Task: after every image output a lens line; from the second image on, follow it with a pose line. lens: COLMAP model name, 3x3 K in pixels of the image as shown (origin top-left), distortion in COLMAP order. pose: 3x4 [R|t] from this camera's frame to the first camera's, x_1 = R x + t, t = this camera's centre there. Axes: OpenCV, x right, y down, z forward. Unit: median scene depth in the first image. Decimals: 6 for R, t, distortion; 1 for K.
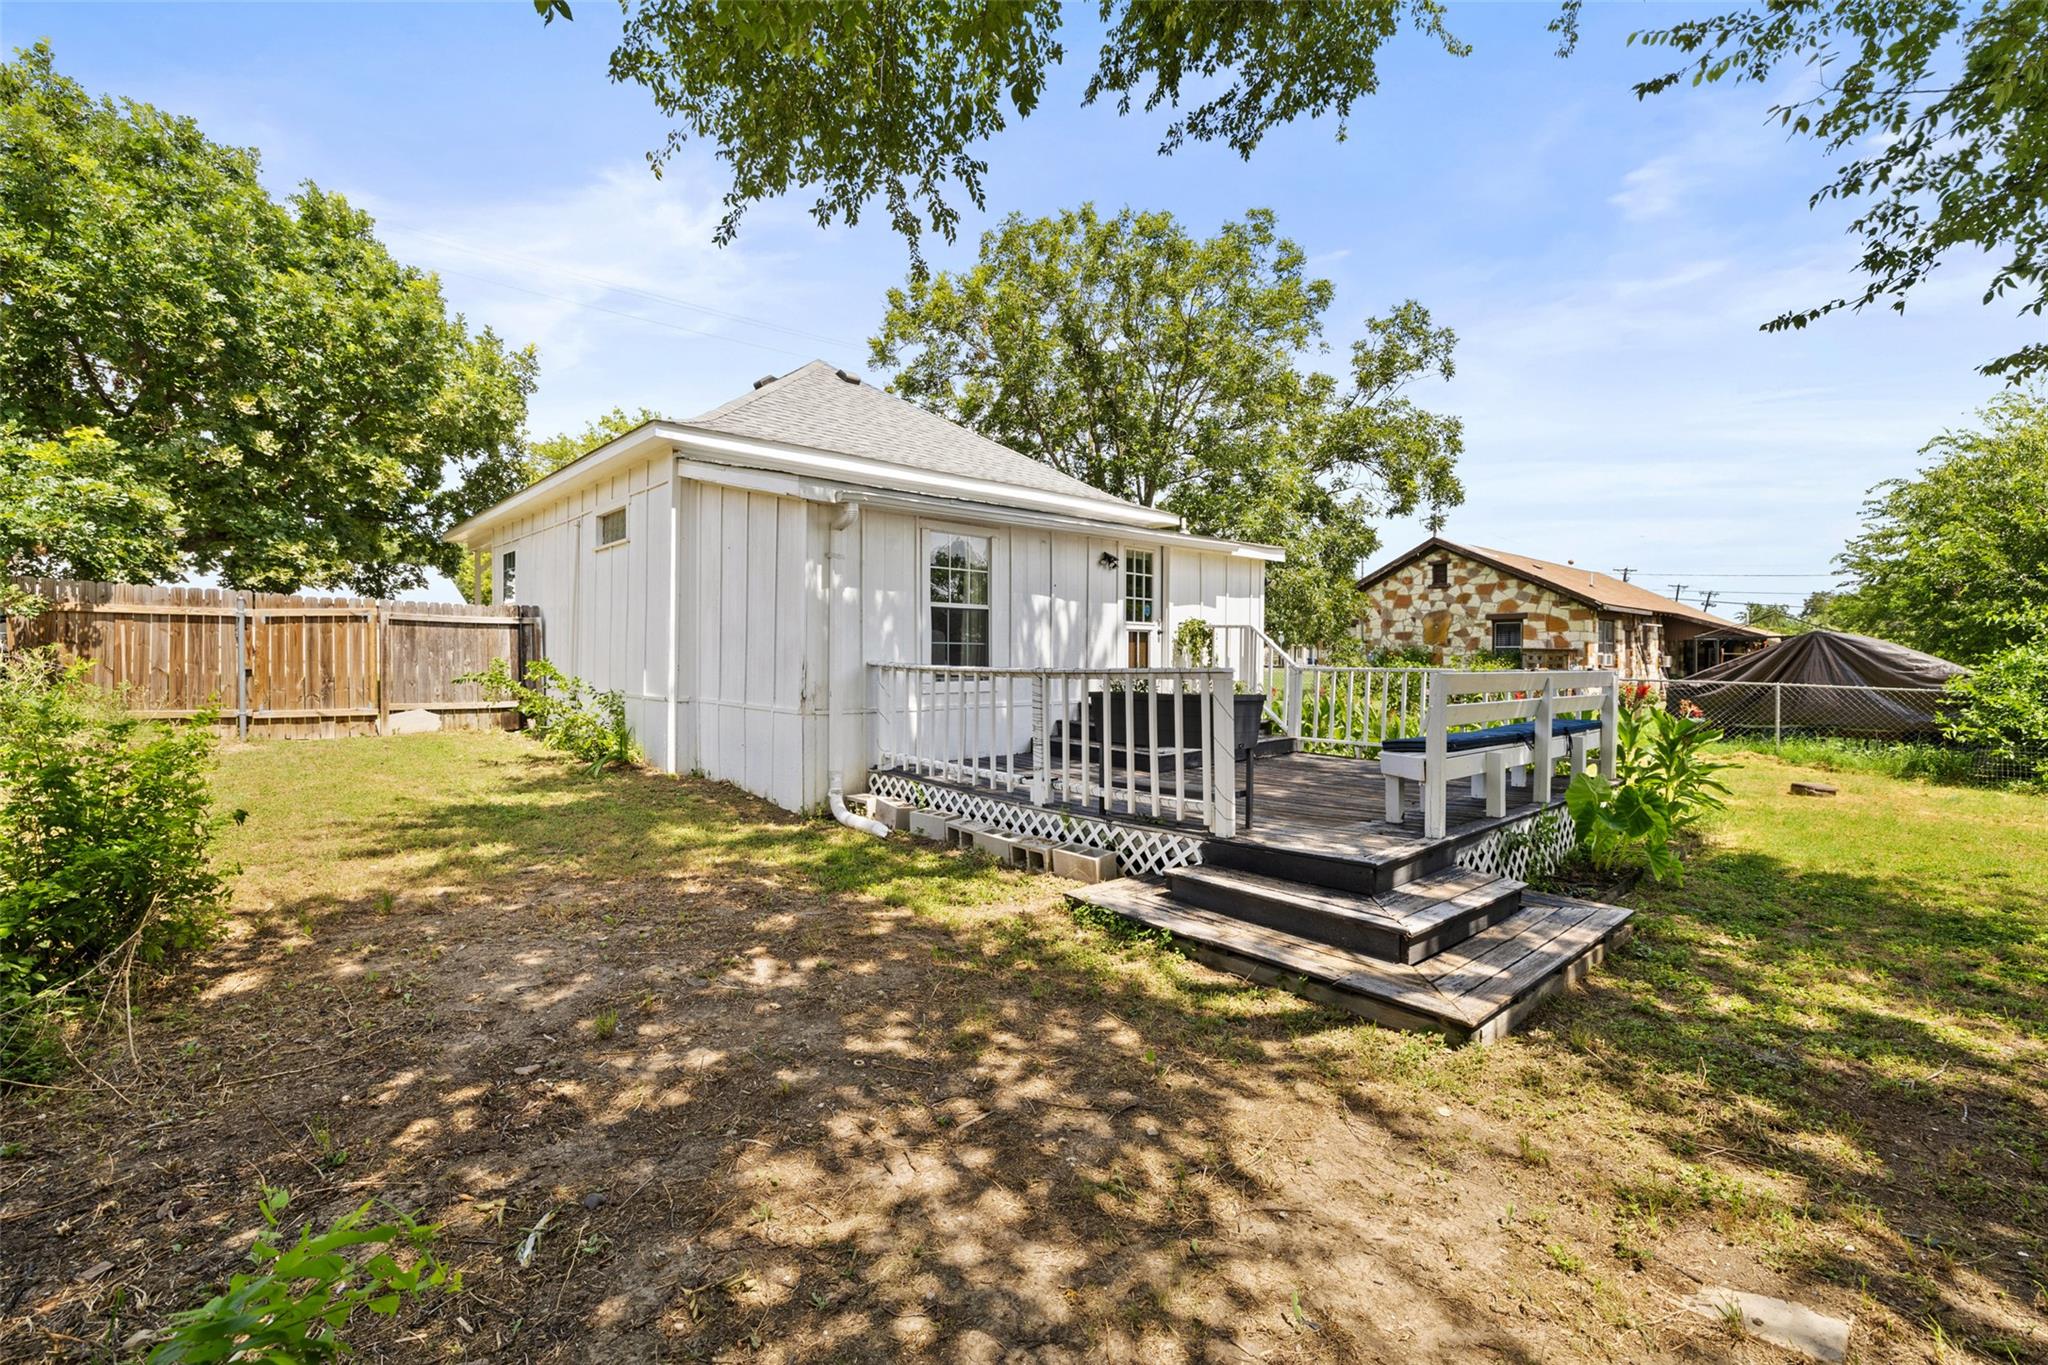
lens RADIAL K [[866.7, 0, 1017.5], [0, 866.7, 671.4], [0, 0, 1]] dist [-0.003554, 0.002293]
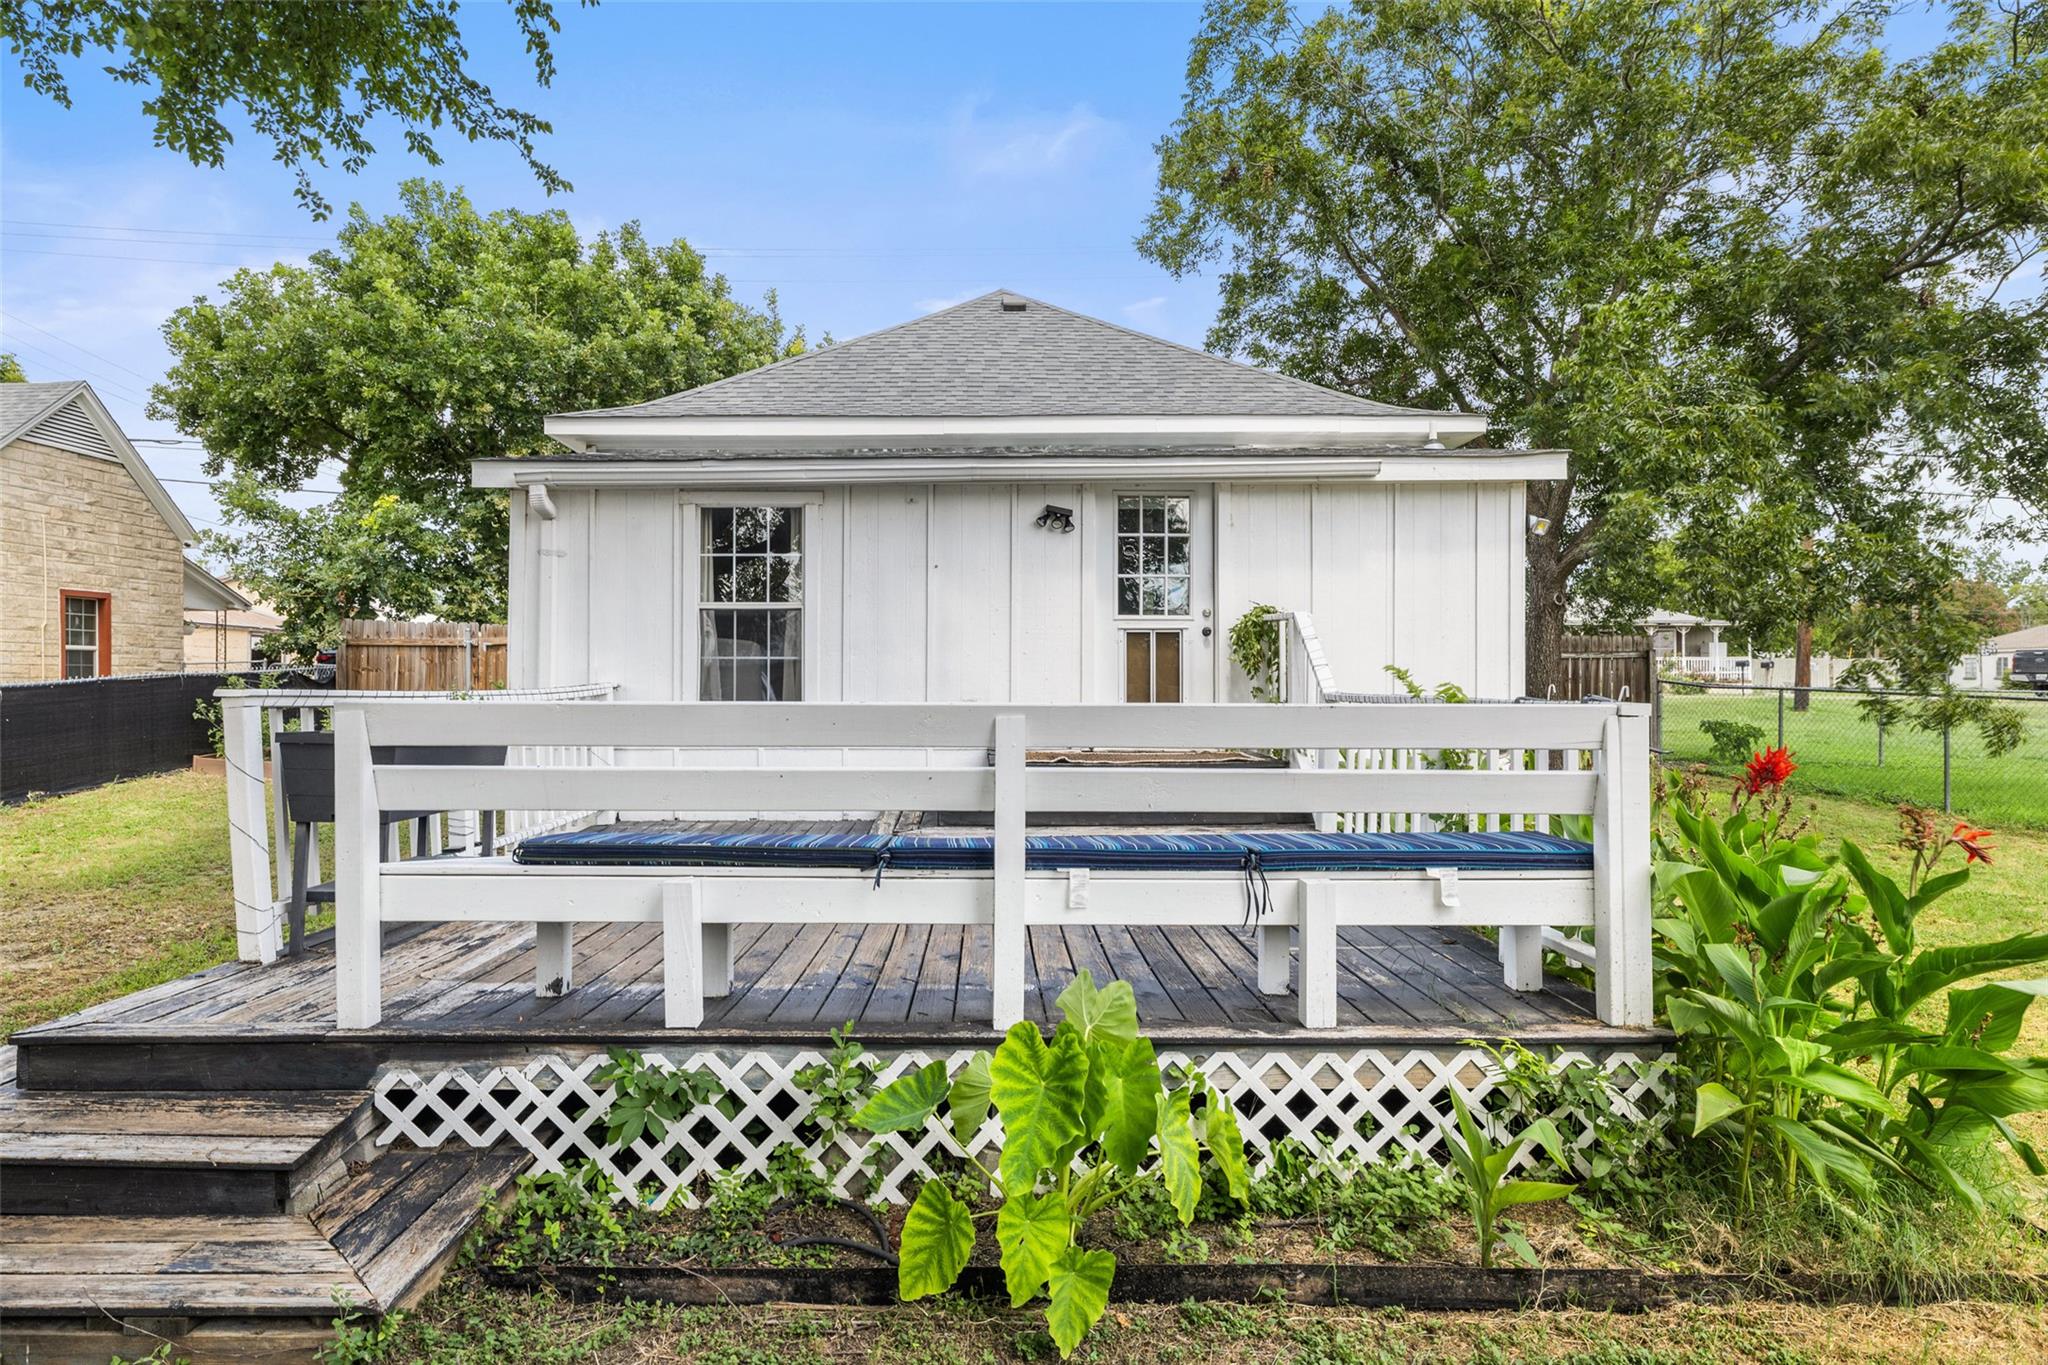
lens RADIAL K [[1108.8, 0, 966.5], [0, 1108.8, 688.7], [0, 0, 1]] dist [-0.001139, -0.000463]
pose [[0.741339, 0.000302, -0.671131, 0.497372], [-0.006778, 0.999952, -0.007036, -0.000996], [0.671097, 0.009765, 0.741305, 0.321134]]
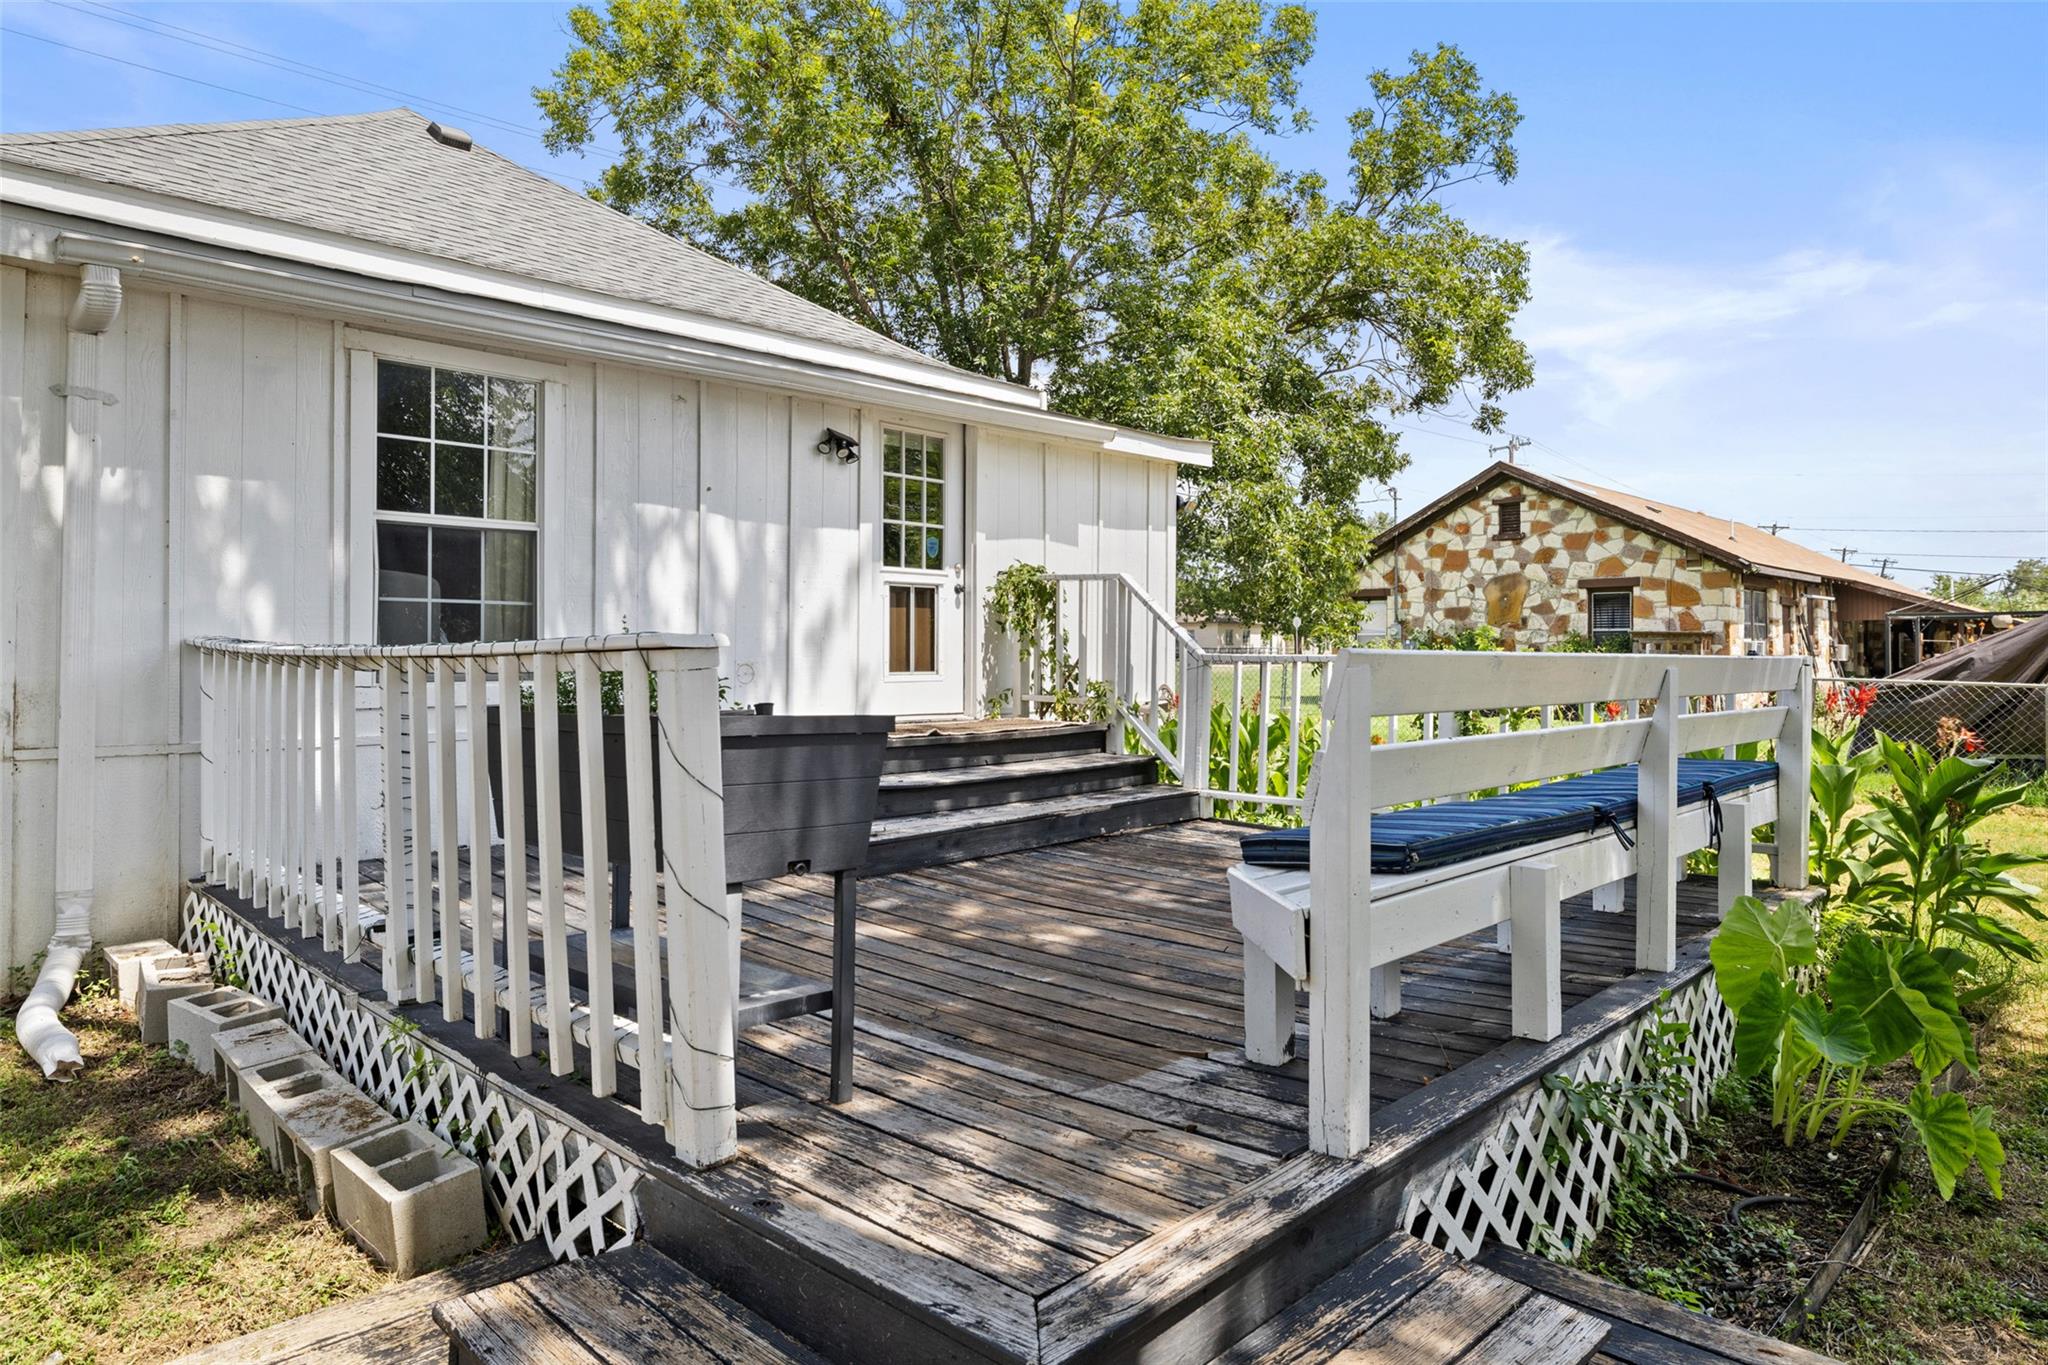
lens RADIAL K [[1236.7, 0, 1022.2], [0, 1236.7, 648.2], [0, 0, 1]] dist [0.001186, -0.000593]
pose [[0.997787, -0.000325, 0.066491, 0.140739], [0.001503, 0.999843, -0.017666, 0.003831], [-0.066475, 0.017727, 0.997631, 0.227493]]
